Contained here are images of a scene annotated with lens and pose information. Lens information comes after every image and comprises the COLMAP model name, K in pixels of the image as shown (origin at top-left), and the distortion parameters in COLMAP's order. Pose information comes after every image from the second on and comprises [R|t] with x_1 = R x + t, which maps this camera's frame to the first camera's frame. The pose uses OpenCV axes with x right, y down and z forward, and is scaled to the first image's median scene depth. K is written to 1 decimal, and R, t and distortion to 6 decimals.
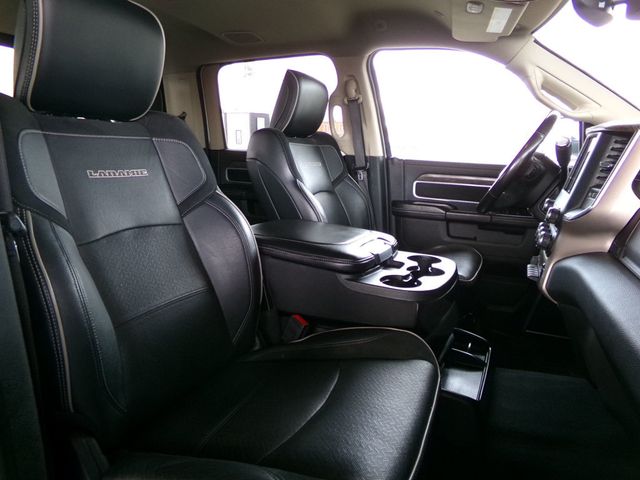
lens RADIAL K [[451.8, 0, 320.0], [0, 451.8, 240.0], [0, 0, 1]] dist [0.008354, 0.008493]
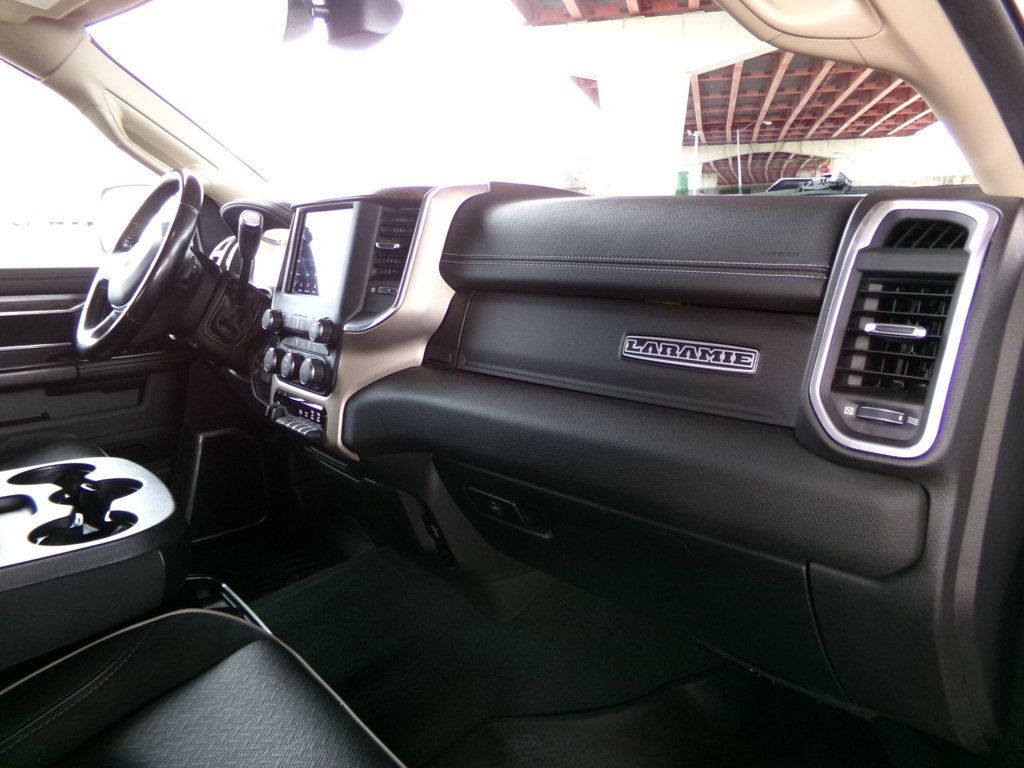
lens RADIAL K [[722.9, 0, 512.0], [0, 722.9, 384.0], [0, 0, 1]] dist [0.008354, 0.008493]
pose [[0.400651, -0.209102, 0.892051, -0.204087], [0.217432, 0.967496, 0.129131, -0.036473], [-0.890057, 0.142224, 0.433094, 0.216235]]
